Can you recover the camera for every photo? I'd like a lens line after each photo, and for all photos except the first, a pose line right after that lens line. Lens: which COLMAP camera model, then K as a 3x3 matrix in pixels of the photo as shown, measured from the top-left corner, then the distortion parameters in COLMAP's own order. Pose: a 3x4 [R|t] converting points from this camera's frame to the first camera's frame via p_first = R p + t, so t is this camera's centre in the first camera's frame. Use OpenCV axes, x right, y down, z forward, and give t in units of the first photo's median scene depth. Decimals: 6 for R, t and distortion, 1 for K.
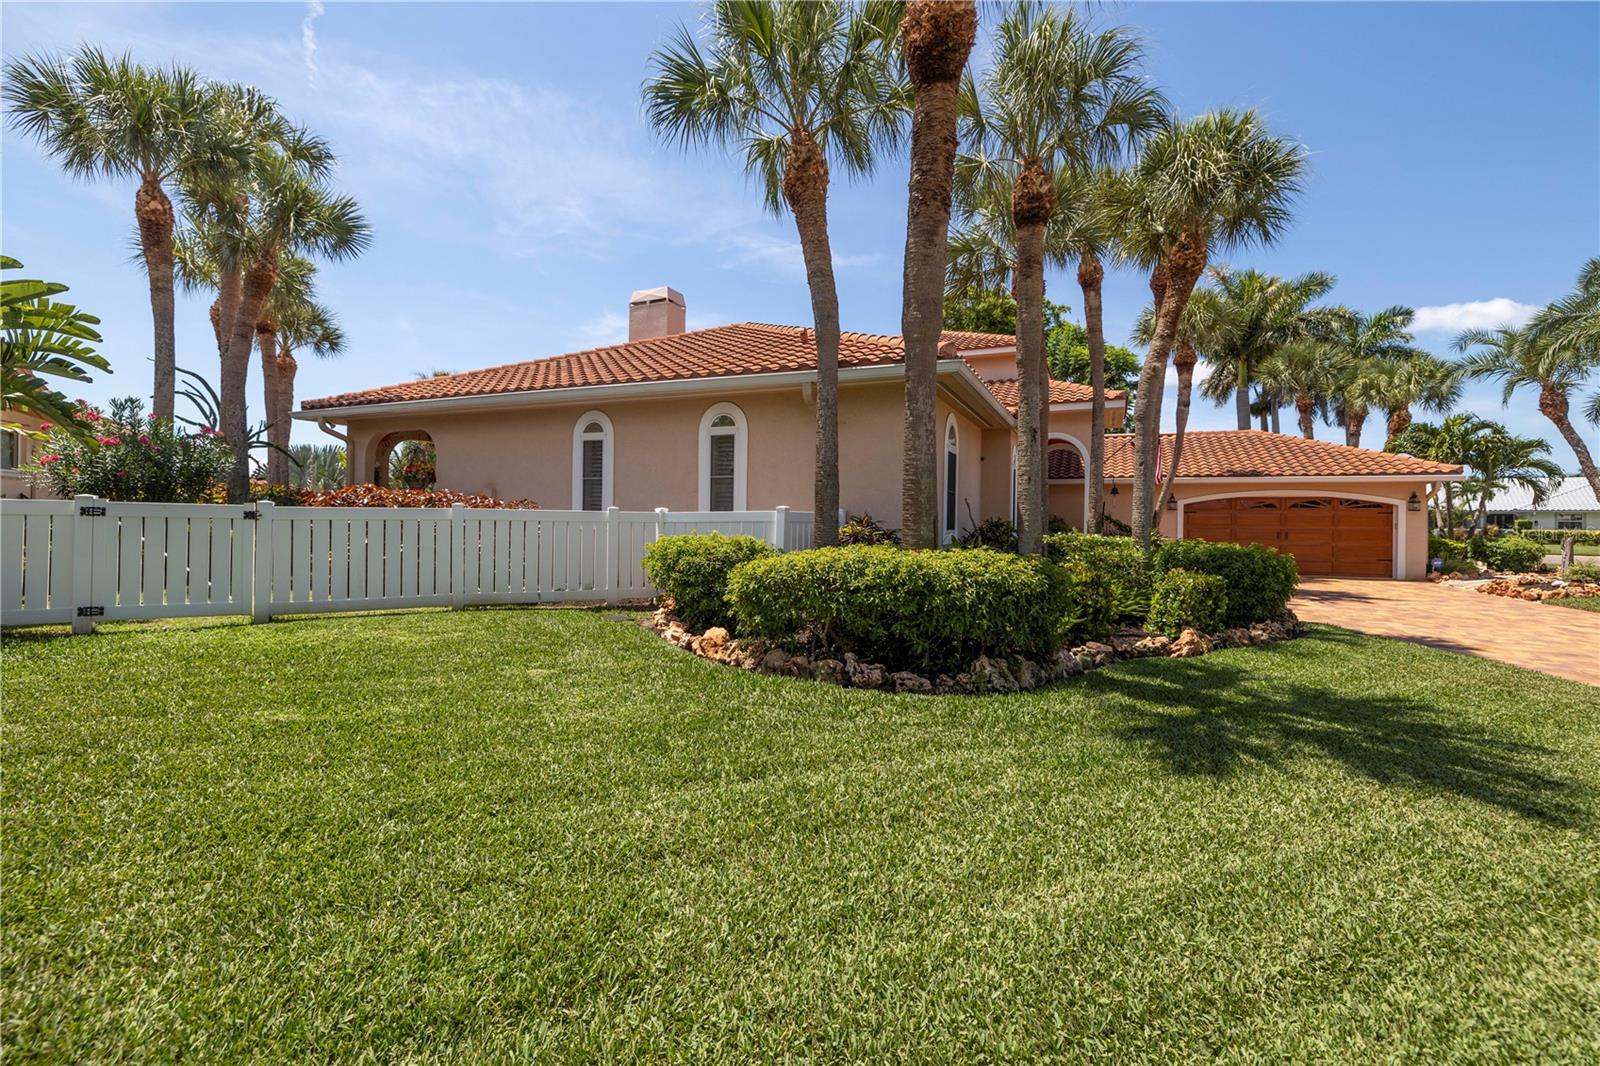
lens RADIAL K [[671.6, 0, 802.3], [0, 671.6, 528.9], [0, 0, 1]] dist [-0.000198, -0.000083]
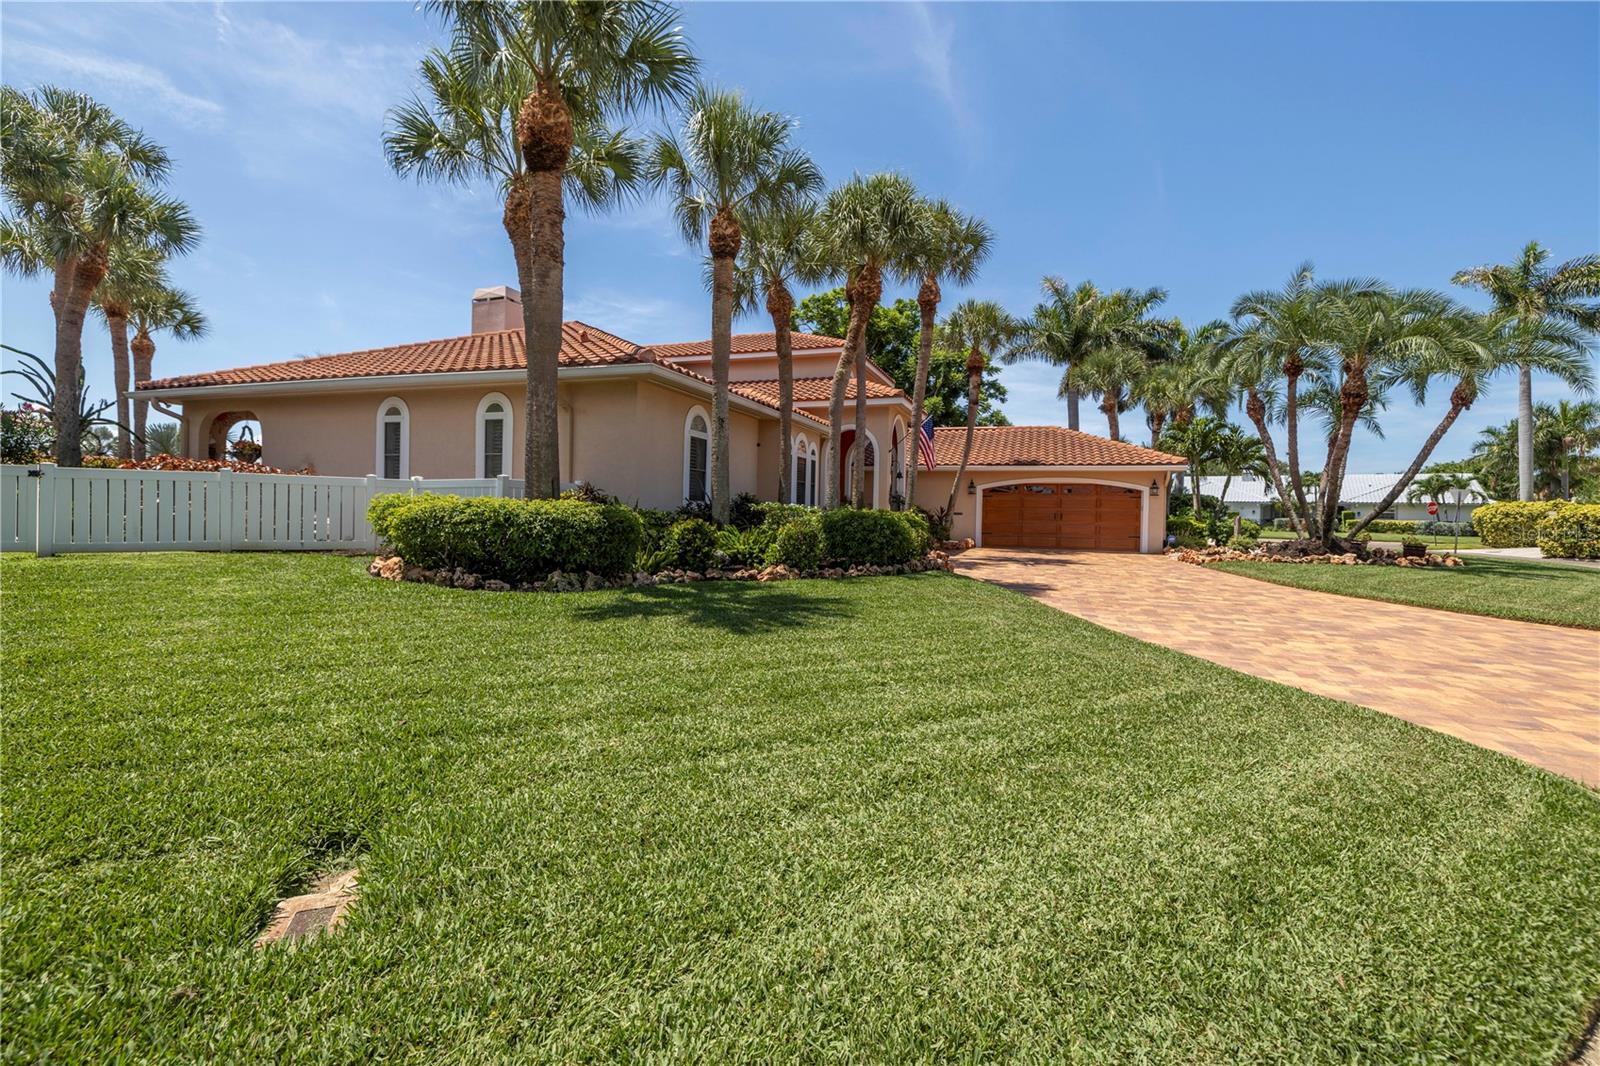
lens RADIAL K [[664.9, 0, 800.0], [0, 664.9, 533.0], [0, 0, 1]] dist [-0.001520, 0.000017]
pose [[0.996611, 0.005382, 0.082086, 0.261649], [-0.007096, 0.999763, 0.020594, 0.028483], [-0.081956, -0.021107, 0.996412, -0.190472]]
